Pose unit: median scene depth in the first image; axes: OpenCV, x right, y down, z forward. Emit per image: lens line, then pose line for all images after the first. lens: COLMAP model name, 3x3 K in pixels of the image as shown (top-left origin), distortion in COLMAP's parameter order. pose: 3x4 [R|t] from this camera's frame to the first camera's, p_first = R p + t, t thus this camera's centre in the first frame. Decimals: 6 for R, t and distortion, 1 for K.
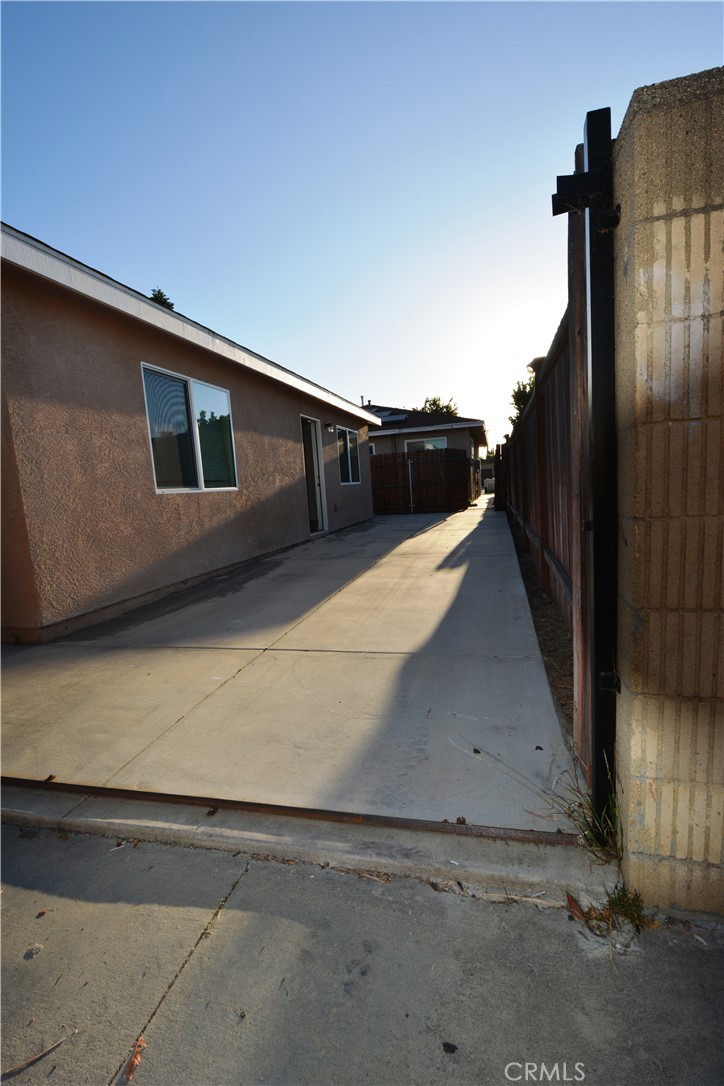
lens RADIAL K [[473.0, 0, 368.1], [0, 473.0, 540.2], [0, 0, 1]] dist [-0.001445, -0.000572]
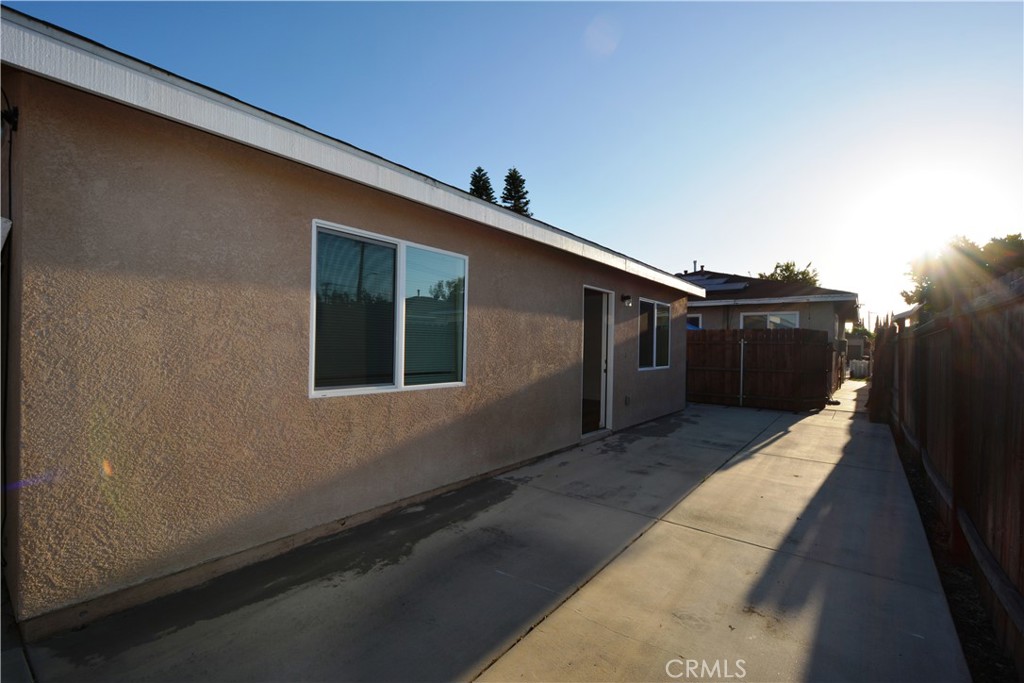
lens RADIAL K [[446.0, 0, 513.1], [0, 446.0, 347.8], [0, 0, 1]] dist [-0.001445, -0.000572]
pose [[0.915869, 0.081068, -0.393206, 0.051679], [-0.120266, 0.989824, -0.076055, -0.089942], [0.383039, 0.116946, 0.916299, 0.278566]]
